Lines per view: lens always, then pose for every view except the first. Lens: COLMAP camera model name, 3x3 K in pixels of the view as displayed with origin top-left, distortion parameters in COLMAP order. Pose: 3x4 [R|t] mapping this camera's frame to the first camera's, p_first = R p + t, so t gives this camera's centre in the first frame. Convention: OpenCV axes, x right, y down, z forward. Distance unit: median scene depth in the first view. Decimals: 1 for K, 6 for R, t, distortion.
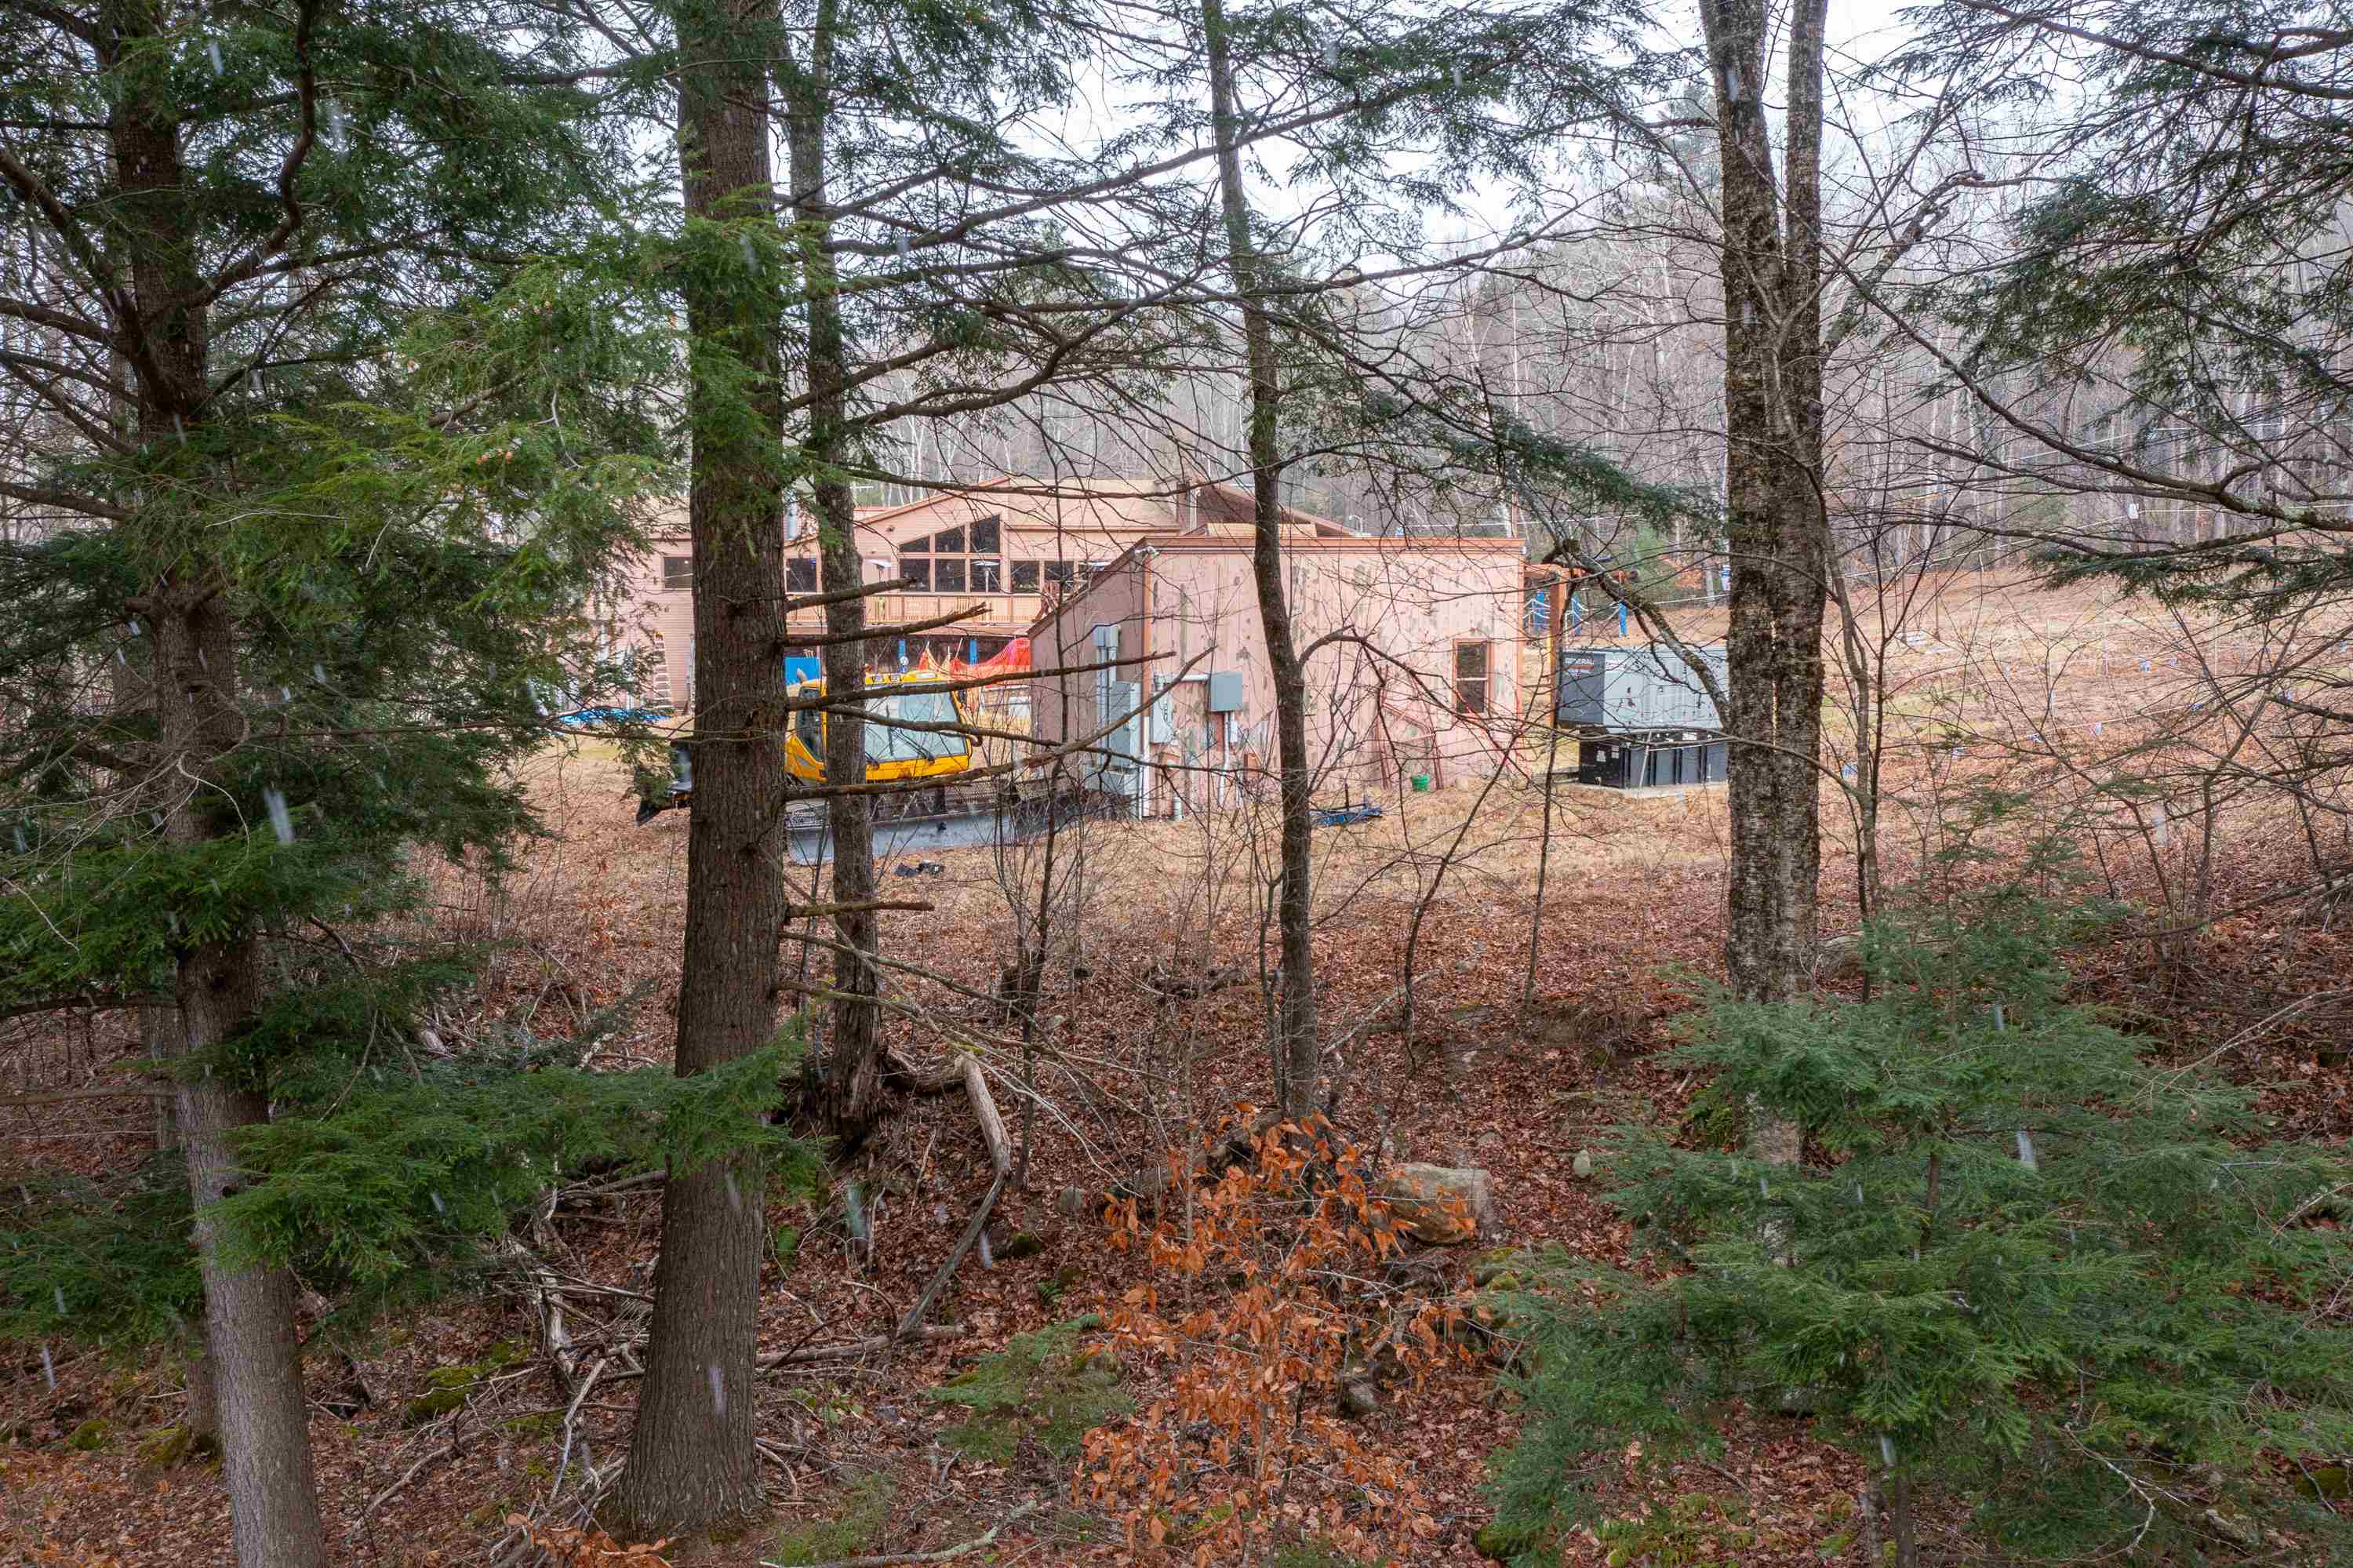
lens RADIAL K [[1840.8, 0, 1176.5], [0, 1840.8, 784.0], [0, 0, 1]] dist [-0.006465, -0.005147]
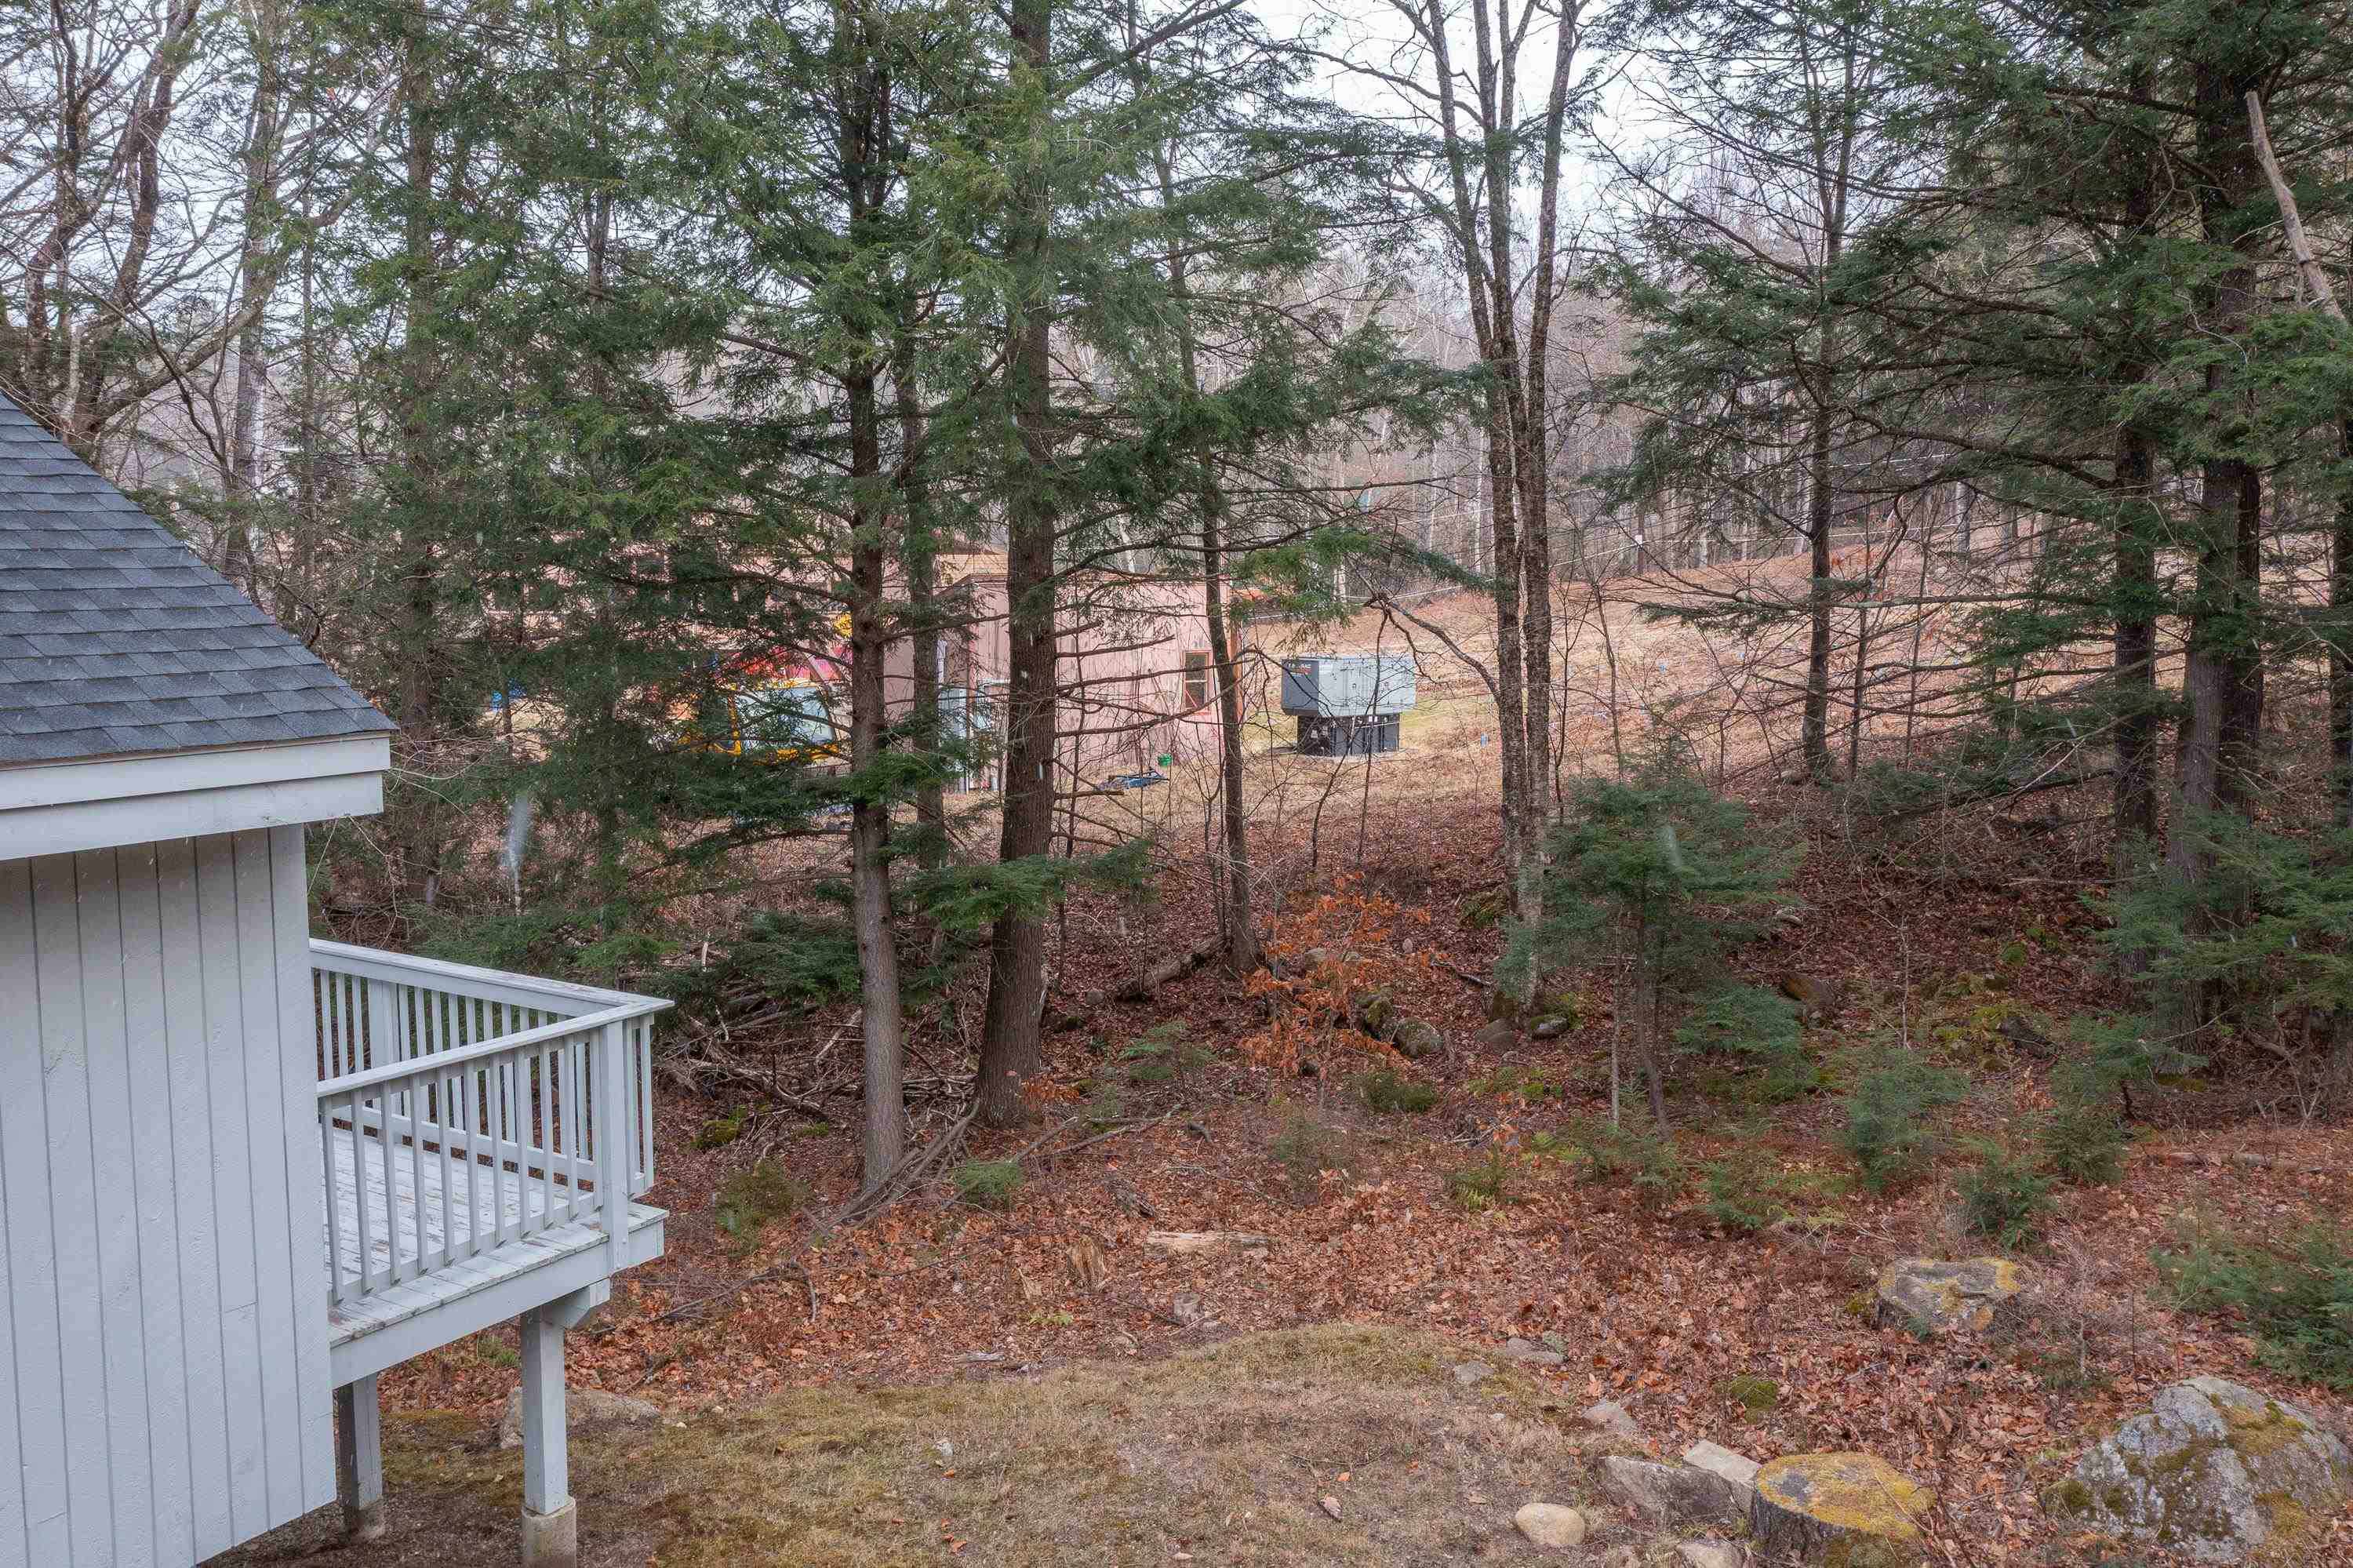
lens RADIAL K [[1938.8, 0, 1176.5], [0, 1938.8, 784.0], [0, 0, 1]] dist [-0.002170, -0.002319]
pose [[0.968108, -0.021183, 0.249637, -0.508006], [0.023661, 0.999696, -0.006929, 0.064763], [-0.249414, 0.012614, 0.968315, -0.837545]]
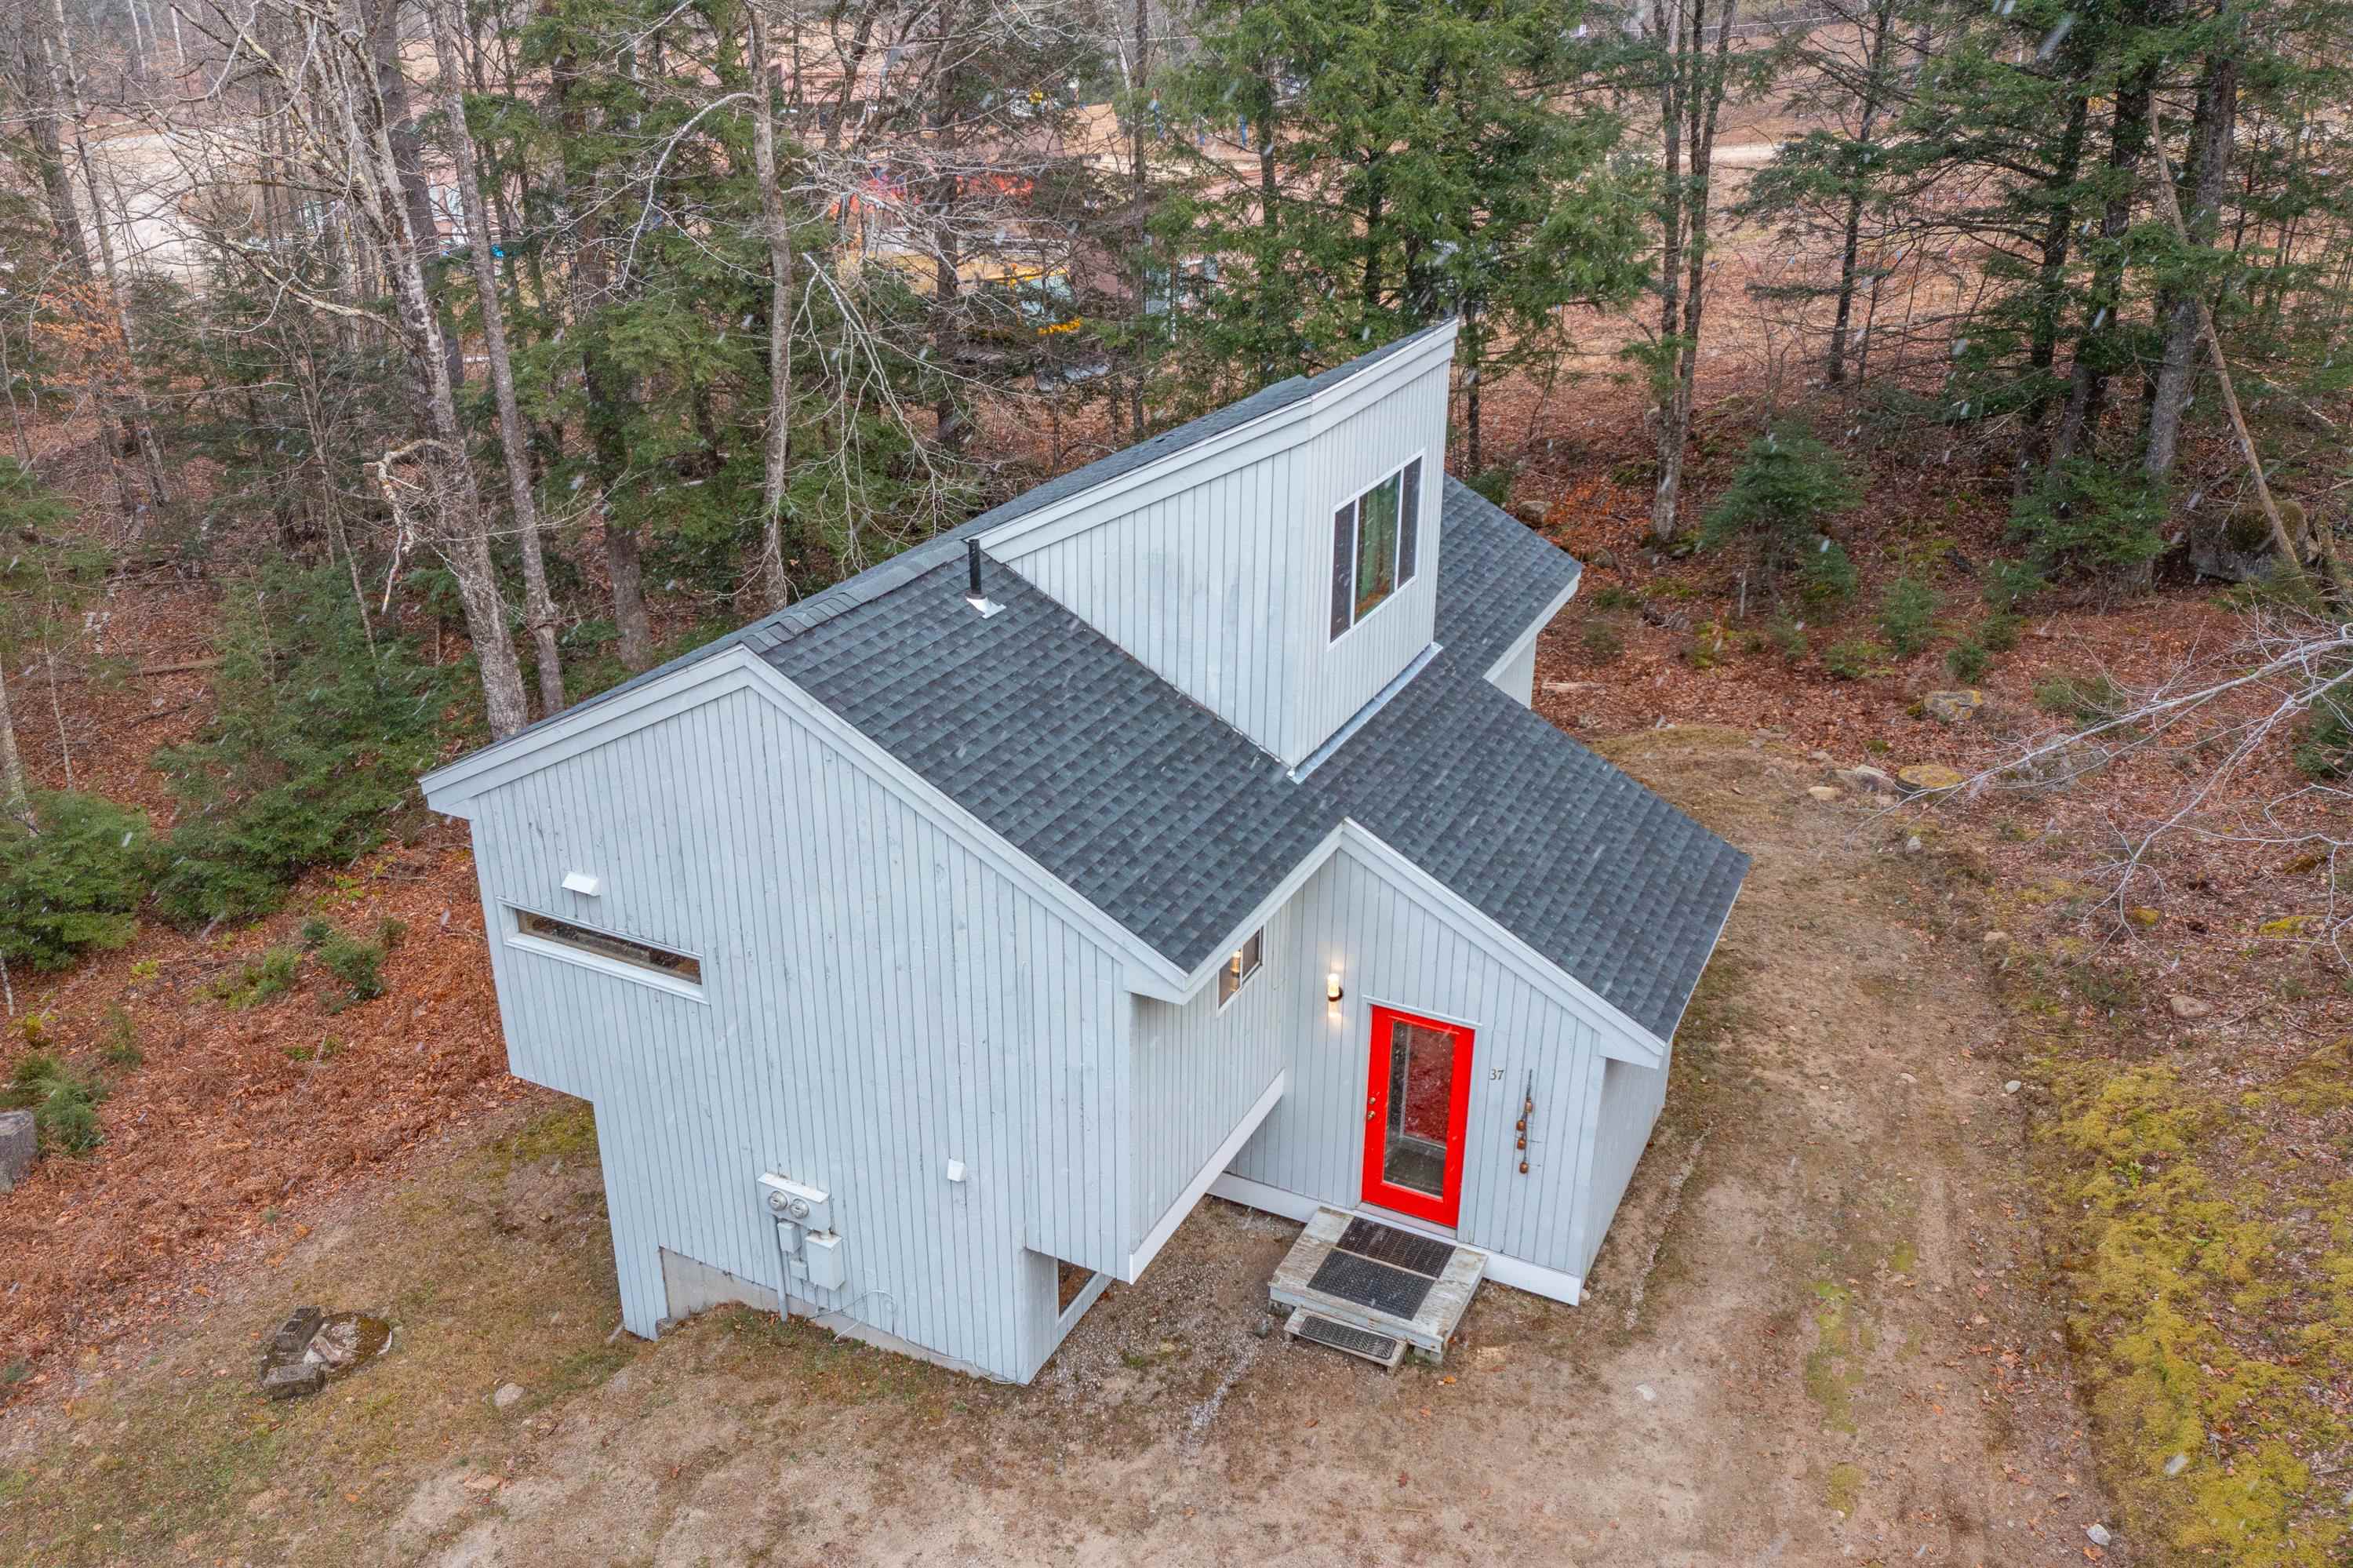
lens RADIAL K [[1840.8, 0, 1176.5], [0, 1840.8, 784.0], [0, 0, 1]] dist [-0.006465, -0.005147]
pose [[0.948099, -0.129697, 0.290321, -1.482527], [0.039459, 0.953965, 0.297310, -0.299106], [-0.315516, -0.270423, 0.909572, -1.782650]]
